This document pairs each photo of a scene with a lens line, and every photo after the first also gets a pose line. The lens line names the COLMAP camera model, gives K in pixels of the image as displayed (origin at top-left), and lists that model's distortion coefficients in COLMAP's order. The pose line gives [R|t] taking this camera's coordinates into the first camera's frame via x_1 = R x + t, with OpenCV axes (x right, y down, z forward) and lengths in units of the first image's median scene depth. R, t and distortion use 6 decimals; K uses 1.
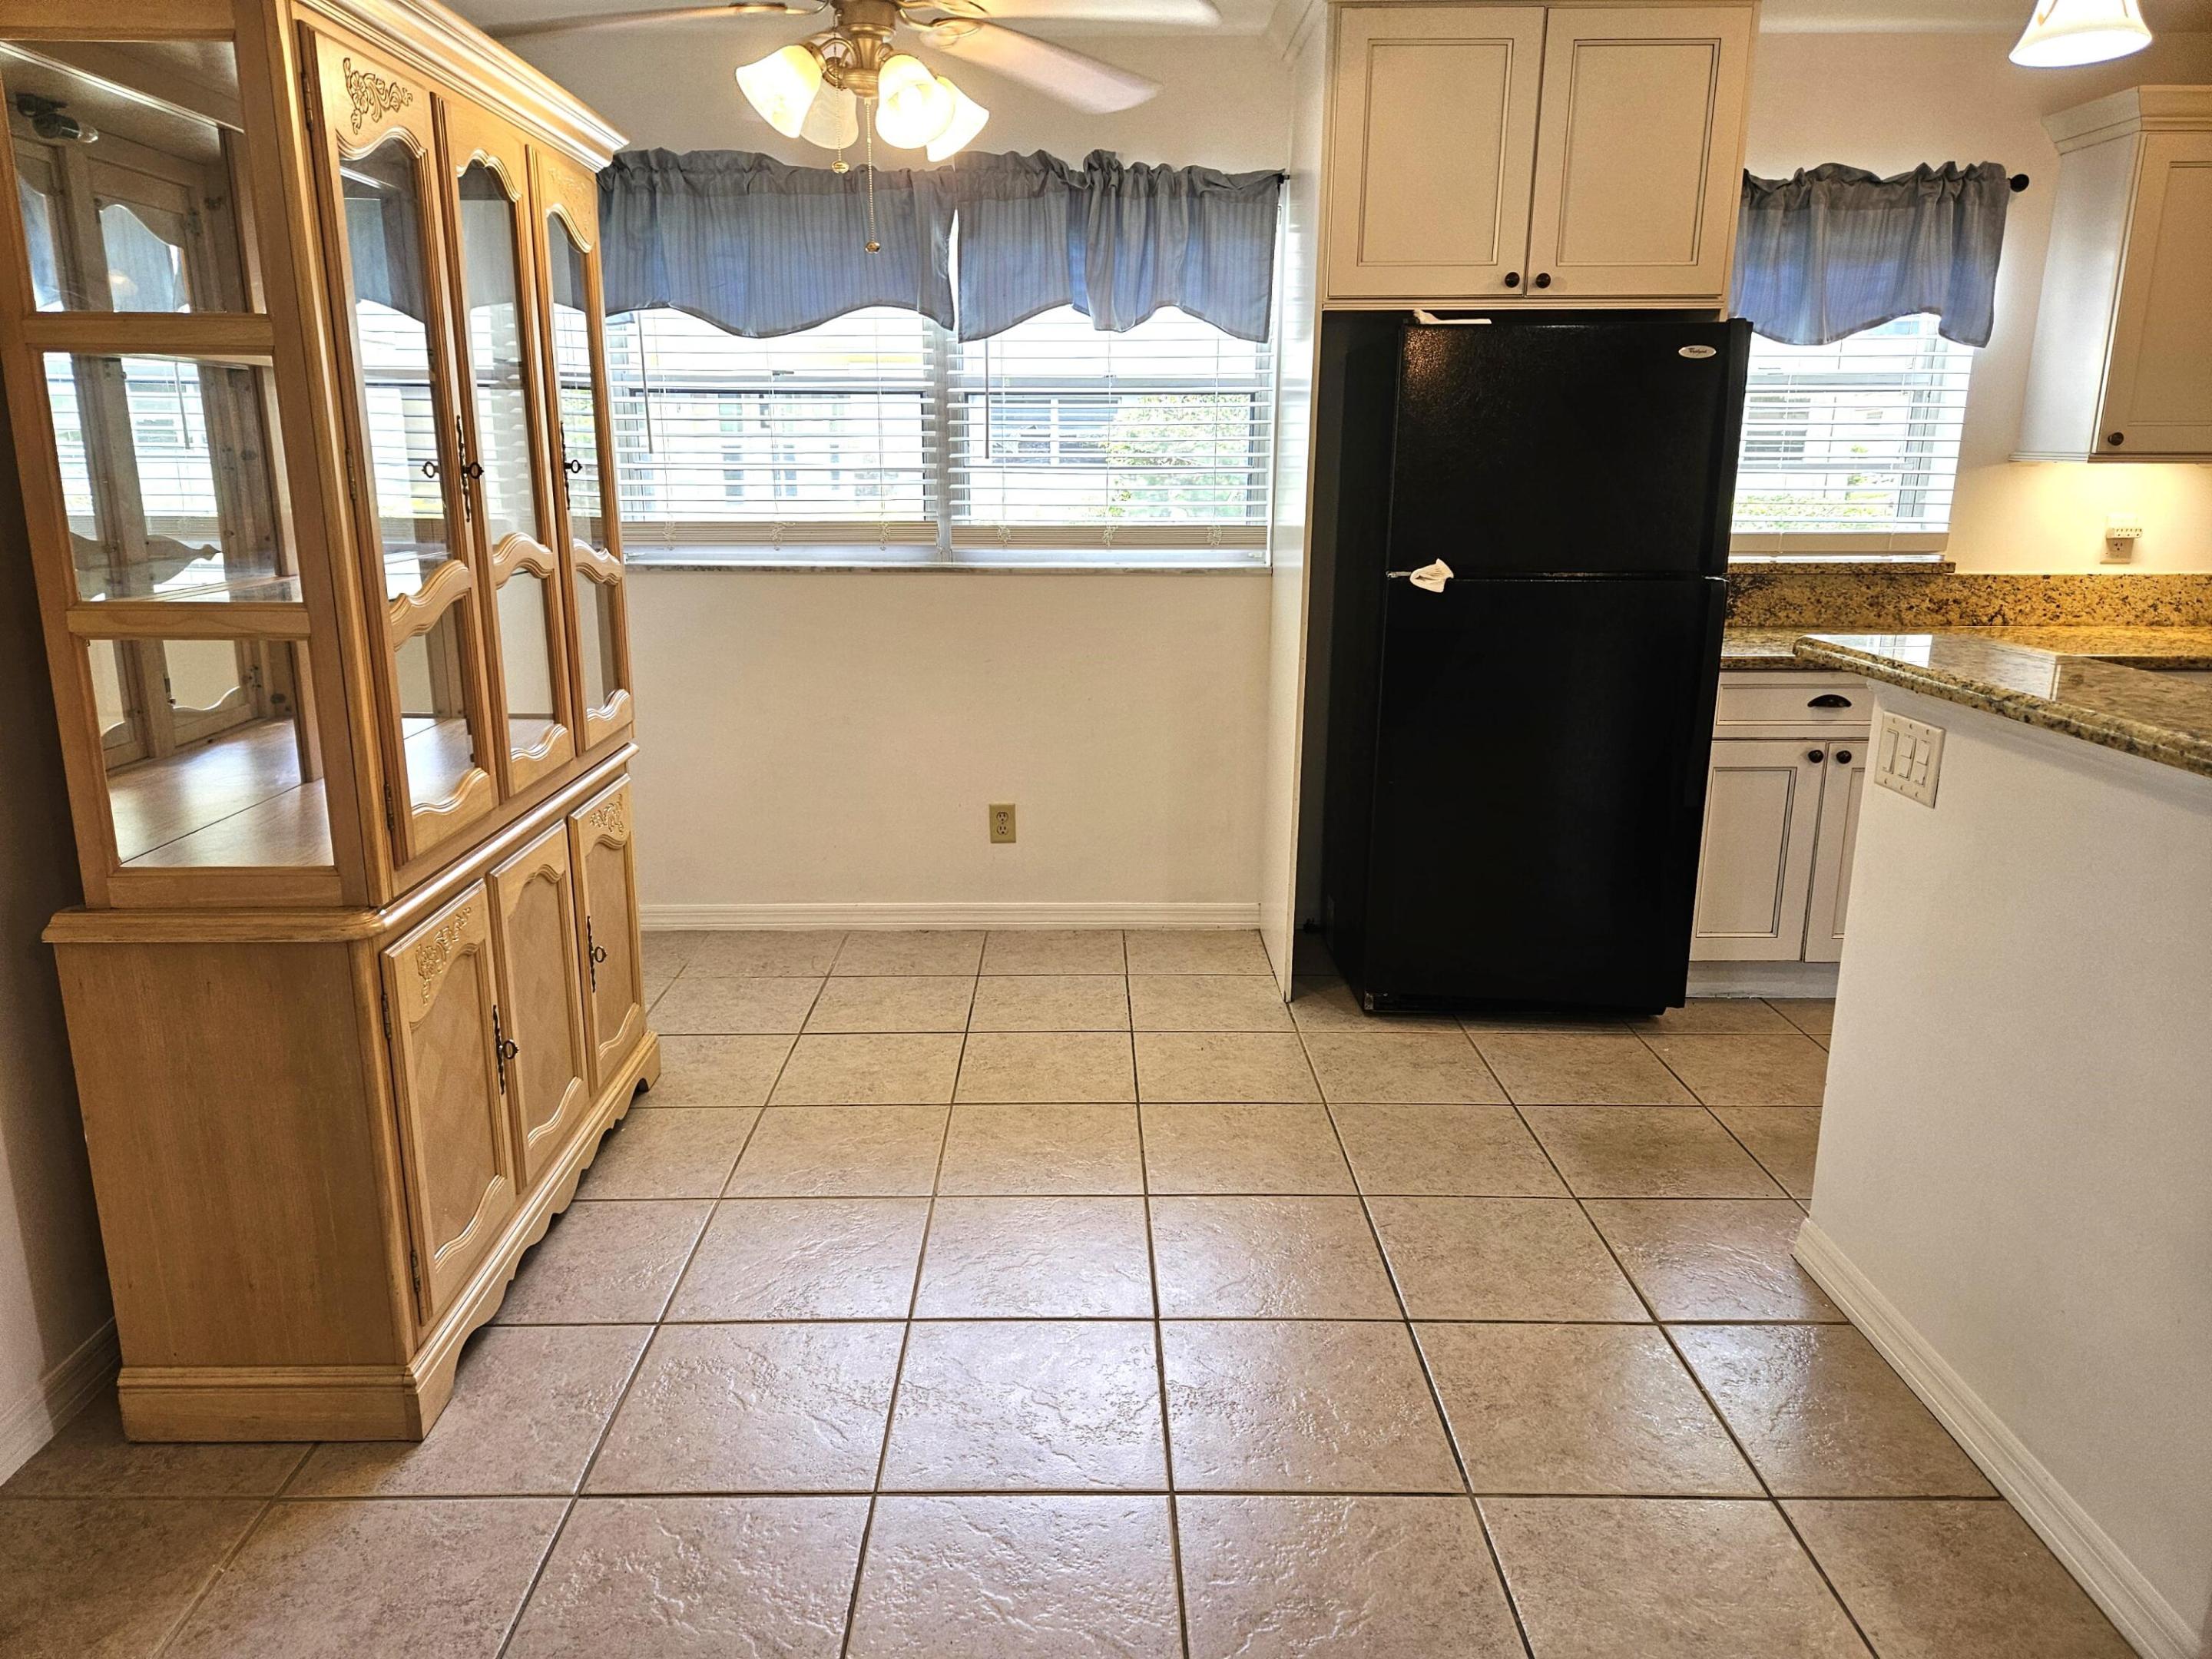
lens RADIAL K [[1486.5, 0, 1087.7], [0, 1486.5, 815.4], [0, 0, 1]] dist [0.067776, -0.057591]
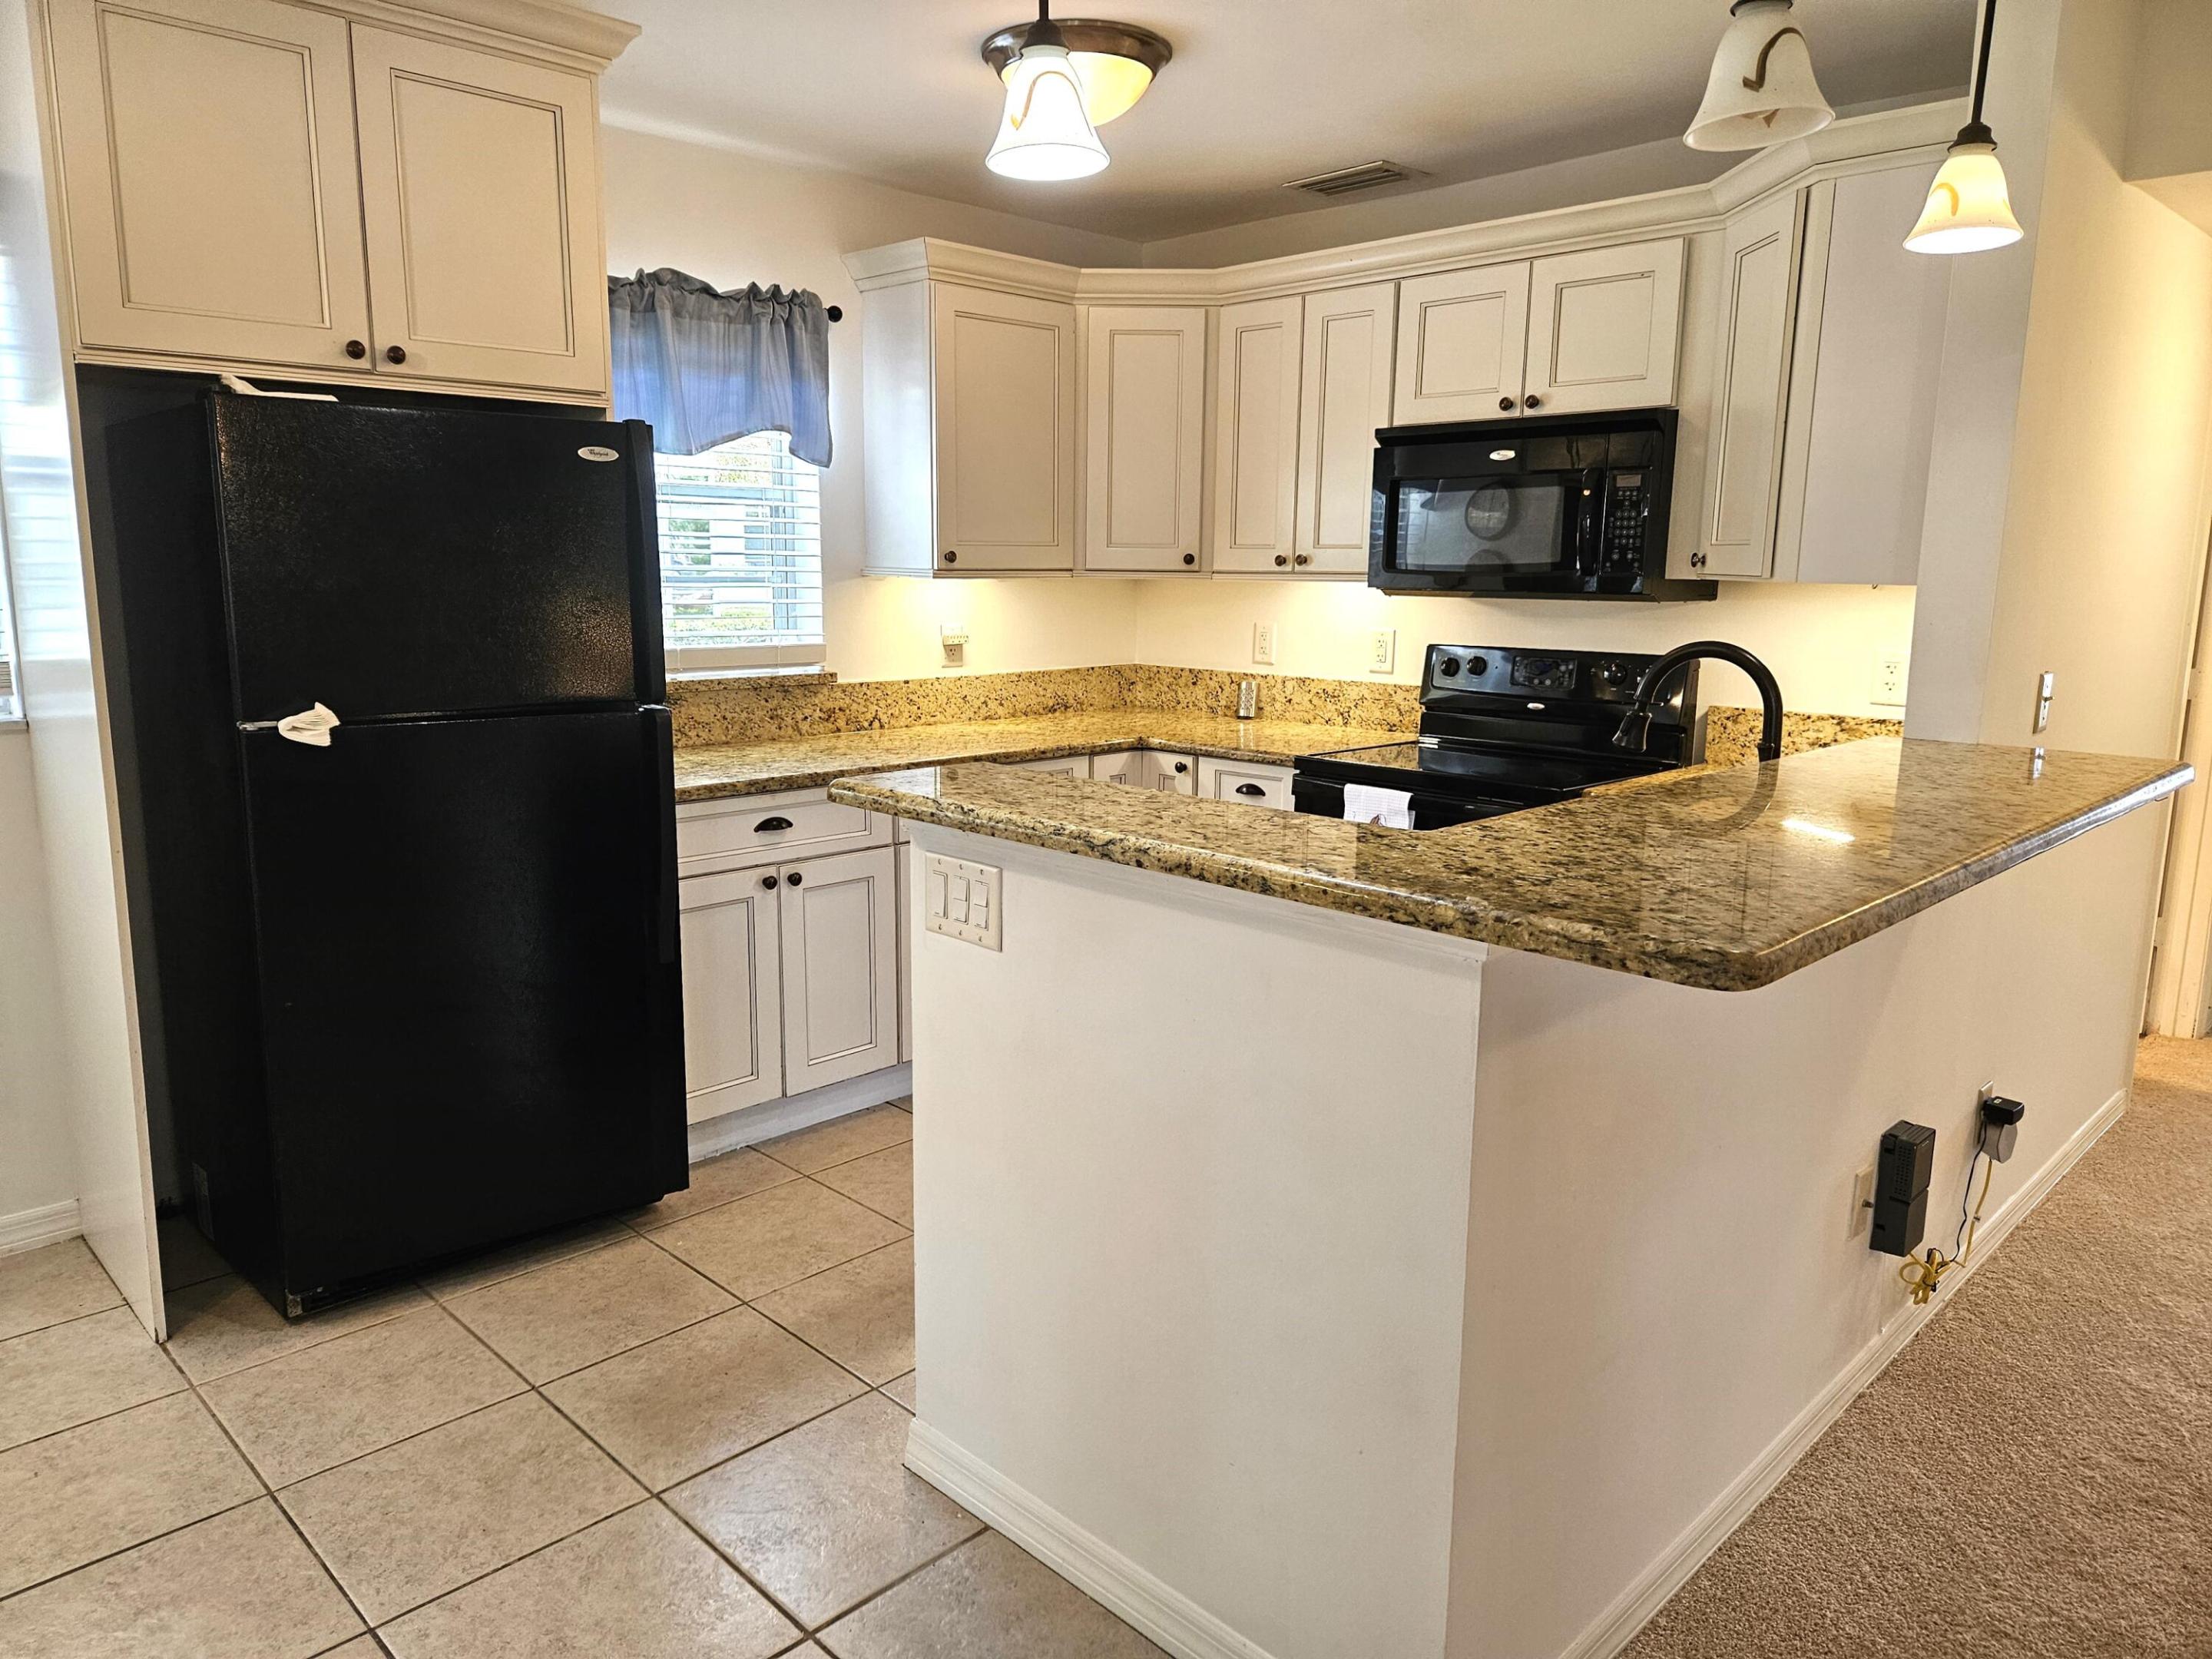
lens RADIAL K [[1486.5, 0, 1086.0], [0, 1486.5, 810.6], [0, 0, 1]] dist [0.067776, -0.057591]
pose [[0.717583, -0.113833, 0.687107, -0.013204], [0.160128, 0.987089, -0.003699, -0.046171], [-0.677815, 0.112680, 0.726547, 0.167429]]
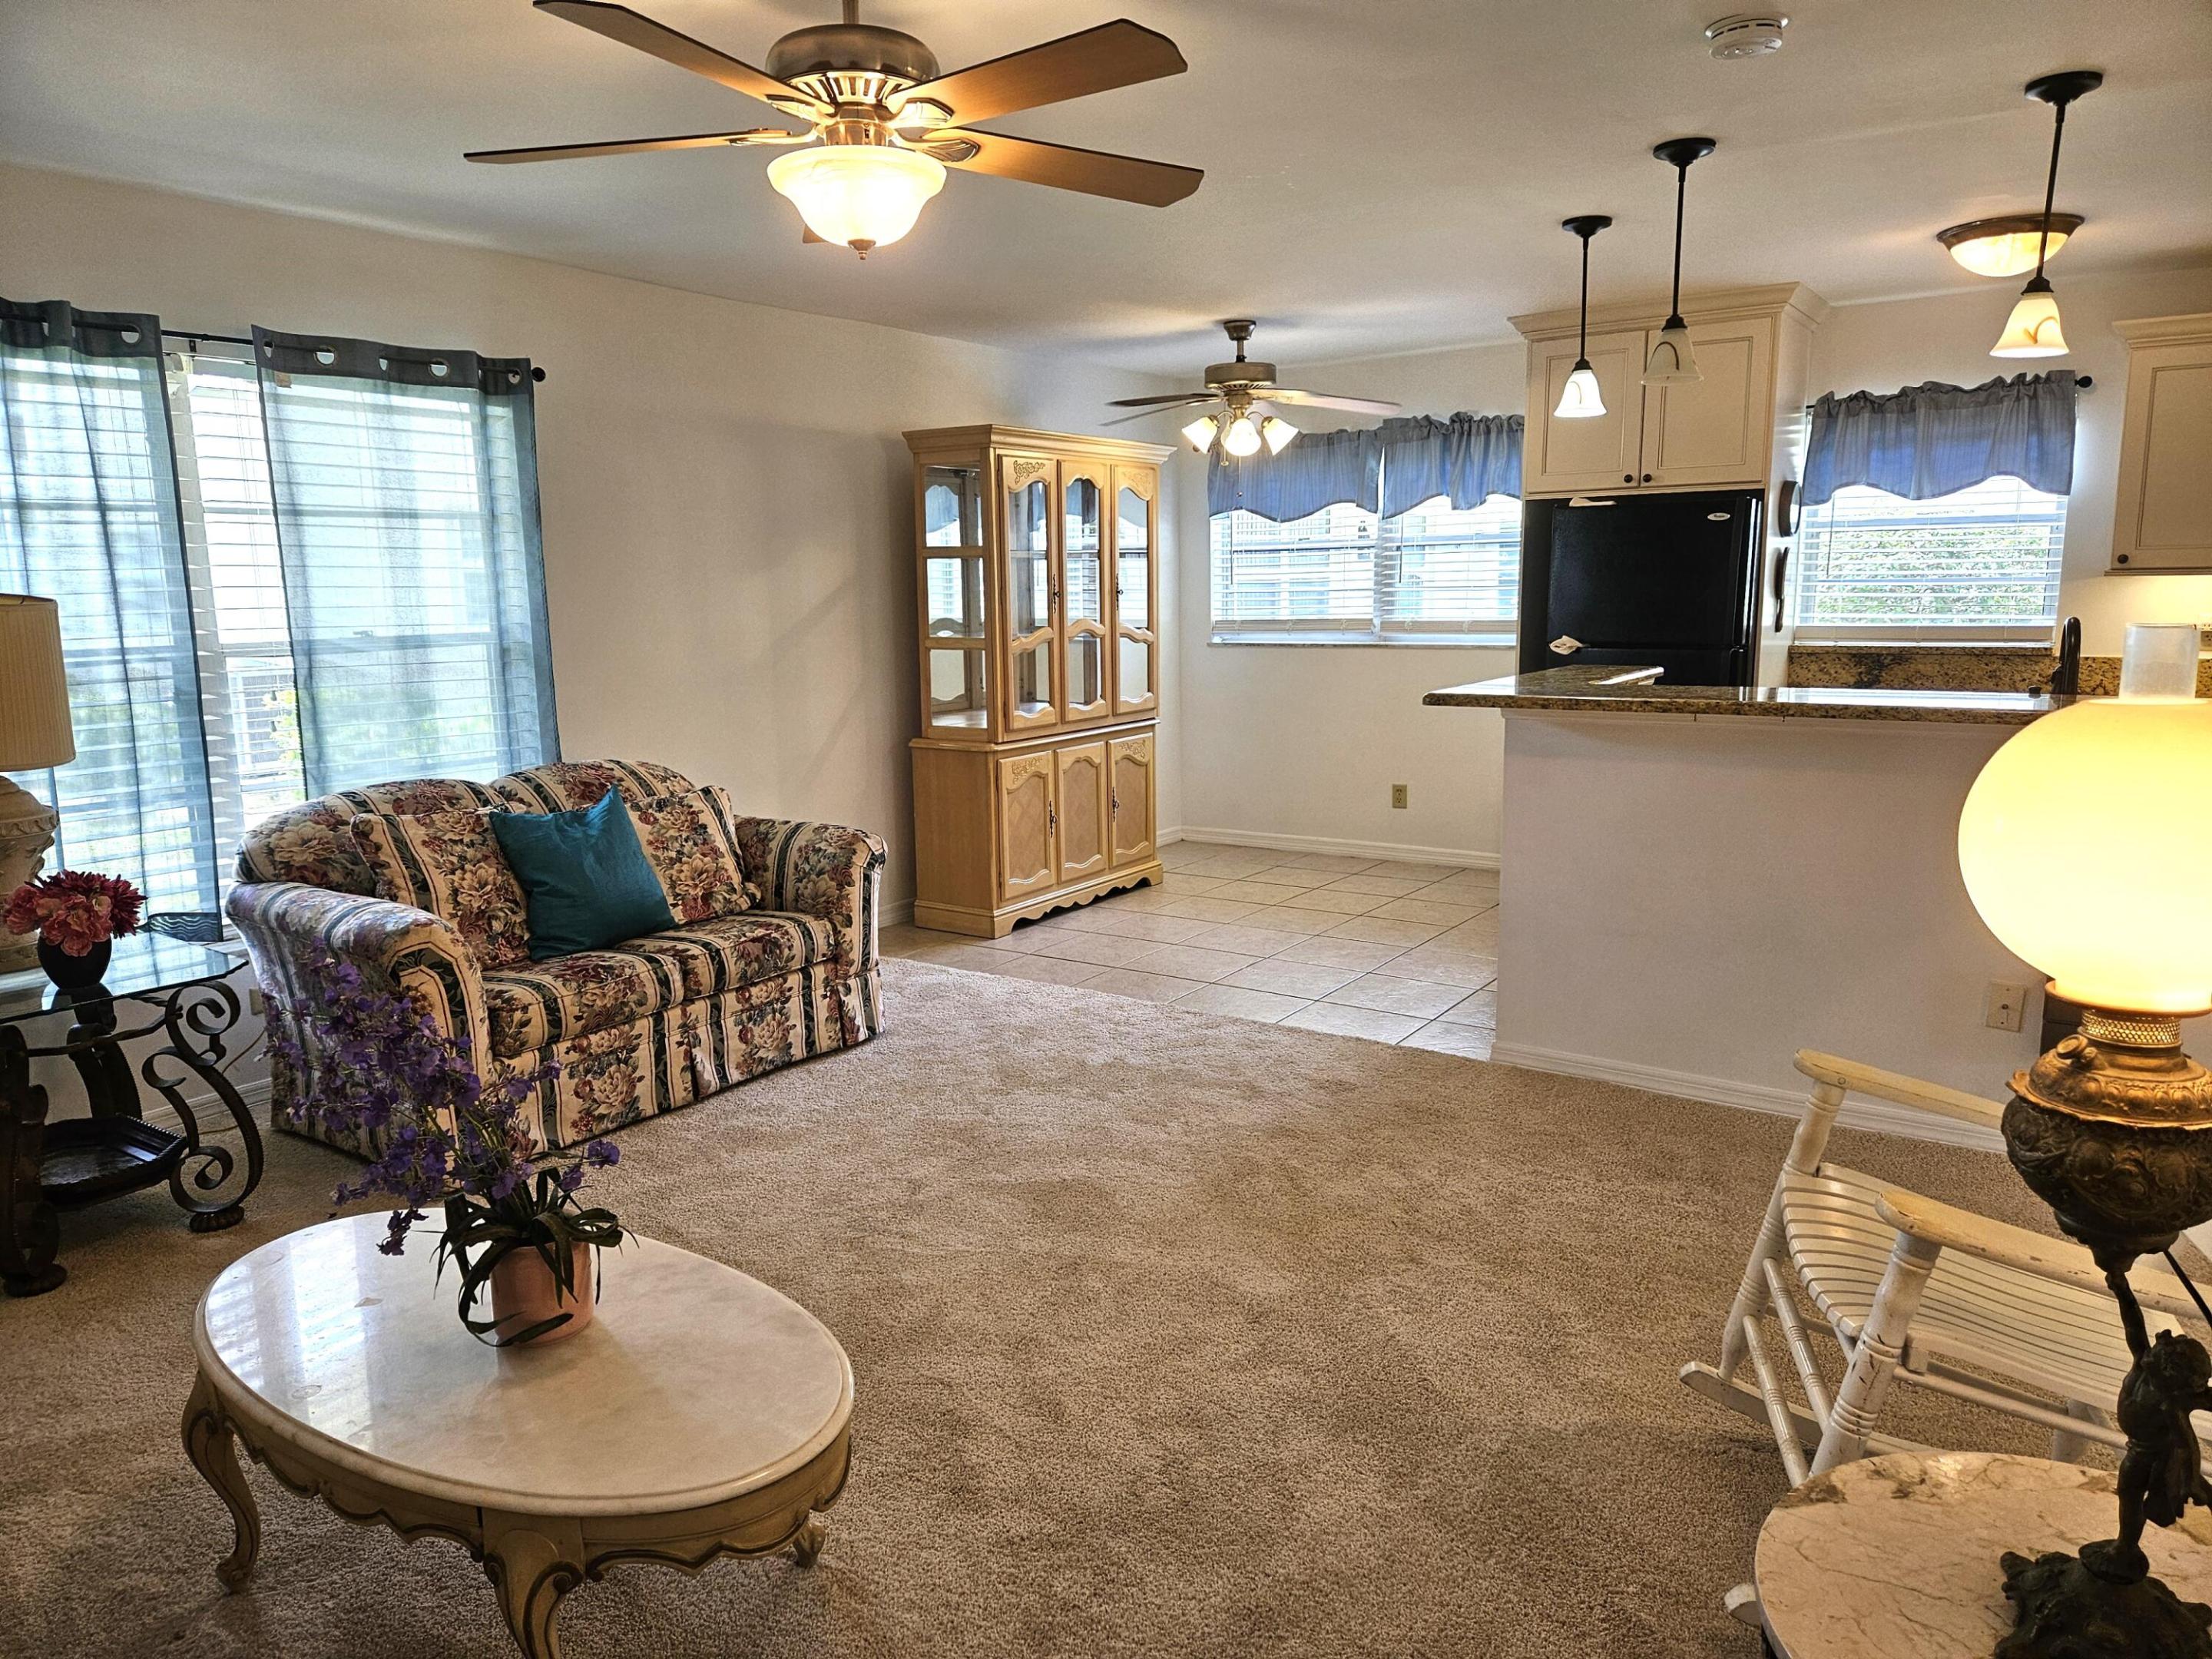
lens RADIAL K [[1486.5, 0, 1090.2], [0, 1486.5, 831.6], [0, 0, 1]] dist [0.067776, -0.057591]
pose [[0.819232, 0.081044, -0.567706, 0.696728], [-0.120657, 0.992163, -0.032477, 0.160593], [0.560625, 0.095104, 0.822590, -0.656025]]
